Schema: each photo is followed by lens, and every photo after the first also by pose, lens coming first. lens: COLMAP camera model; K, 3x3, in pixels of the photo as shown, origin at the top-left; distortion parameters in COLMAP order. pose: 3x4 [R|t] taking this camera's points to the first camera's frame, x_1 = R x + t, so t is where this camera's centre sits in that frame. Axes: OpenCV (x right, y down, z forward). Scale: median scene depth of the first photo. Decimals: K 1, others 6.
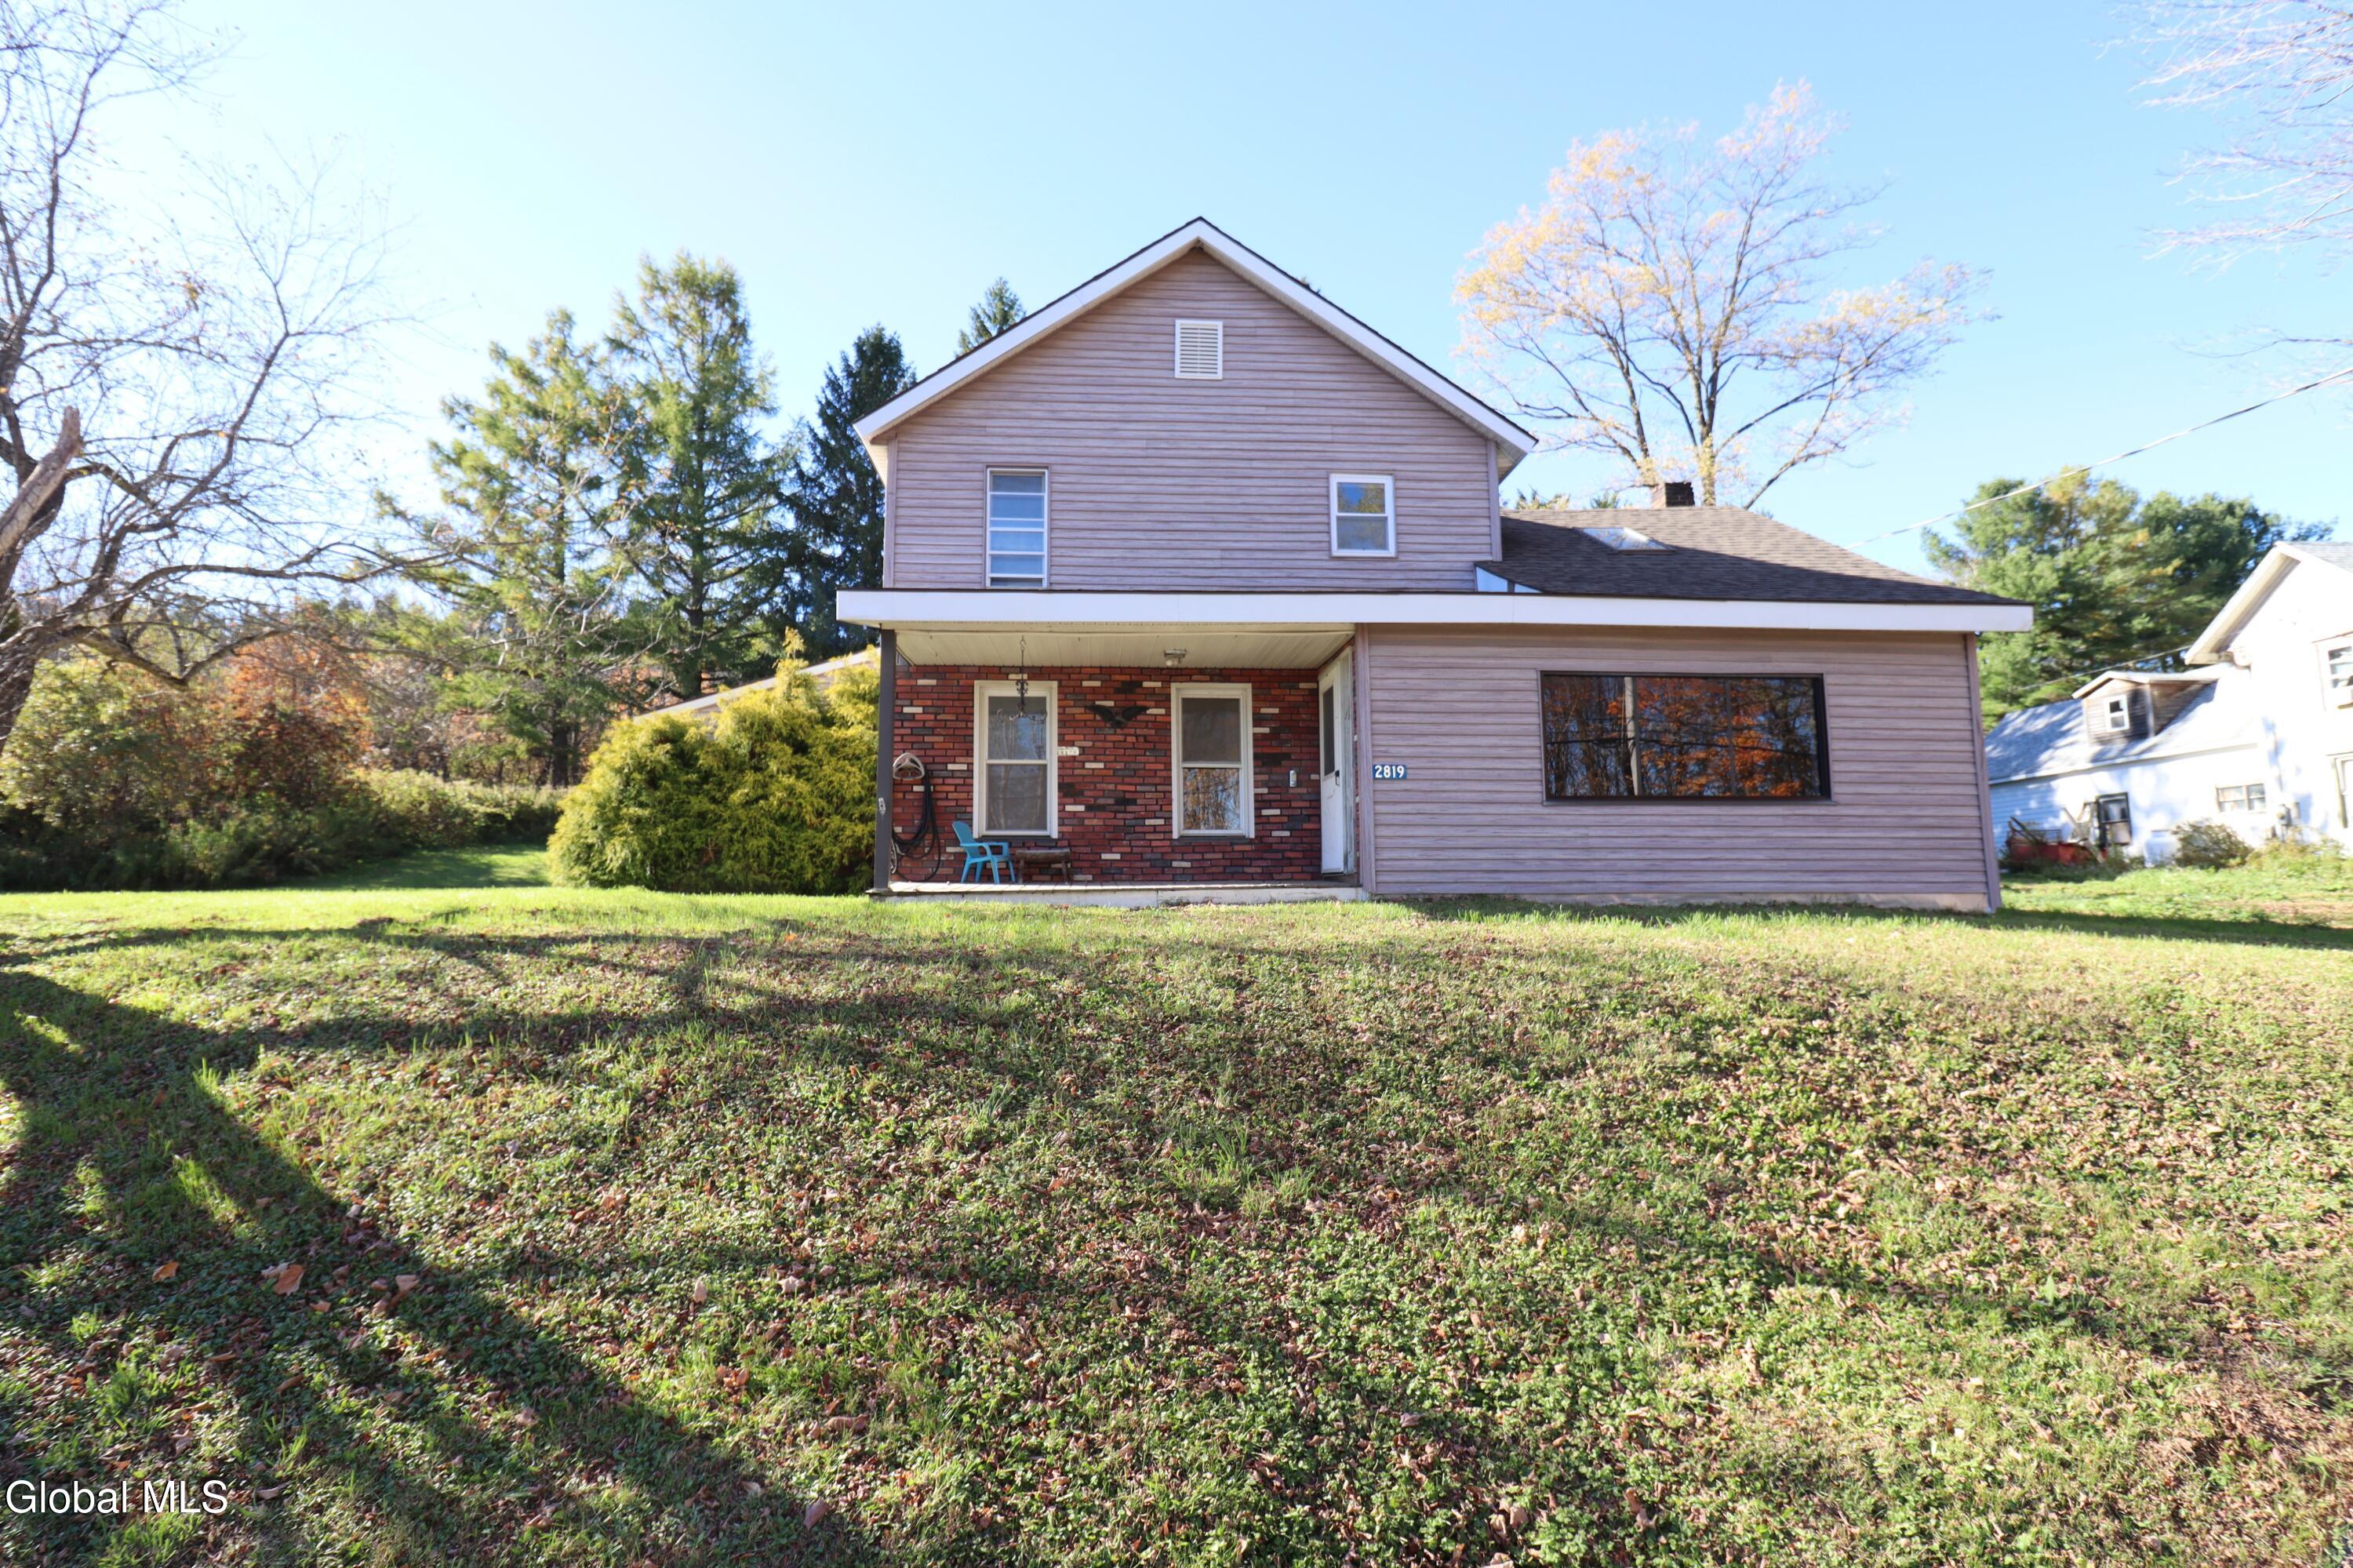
lens RADIAL K [[1096.8, 0, 1176.5], [0, 1096.8, 784.0], [0, 0, 1]] dist [0.002310, -0.013111]
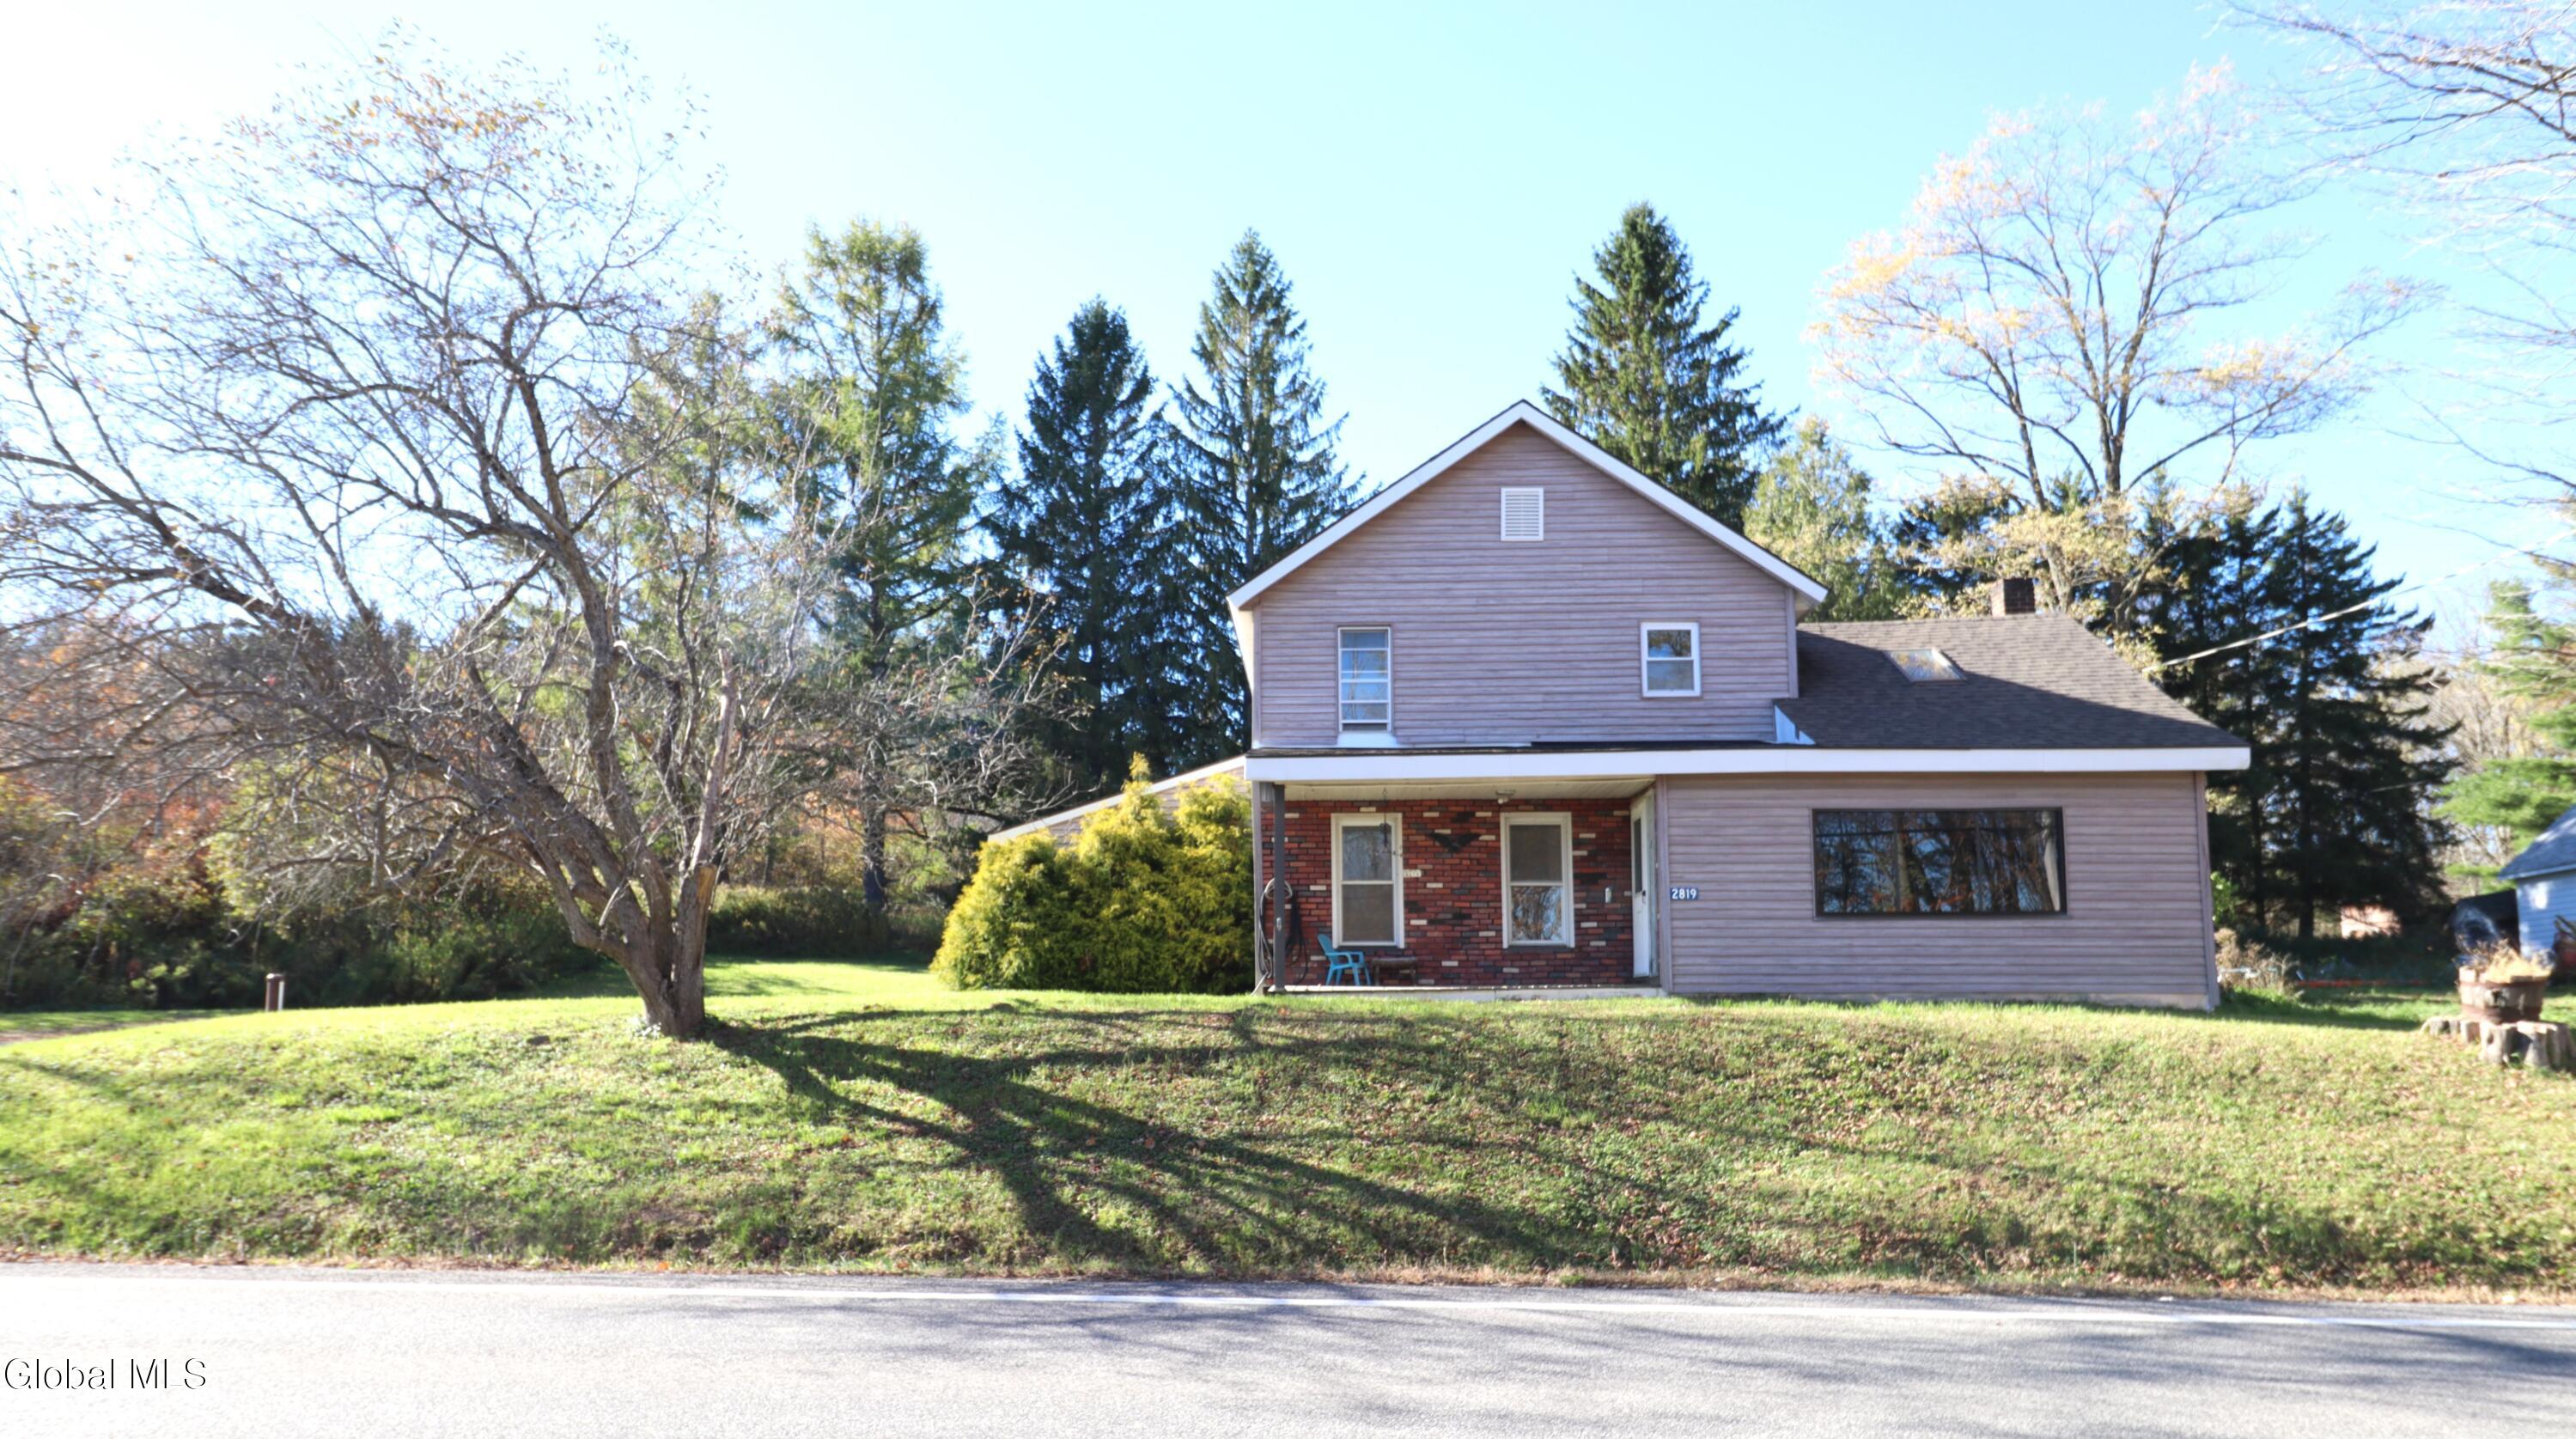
lens RADIAL K [[1792.4, 0, 1288.3], [0, 1792.4, 864.2], [0, 0, 1]] dist [0.027241, -0.001752]
pose [[0.995398, -0.008218, -0.095470, -0.046927], [0.008806, 0.999945, 0.005737, -0.050615], [0.095418, -0.006551, 0.995416, -0.886923]]
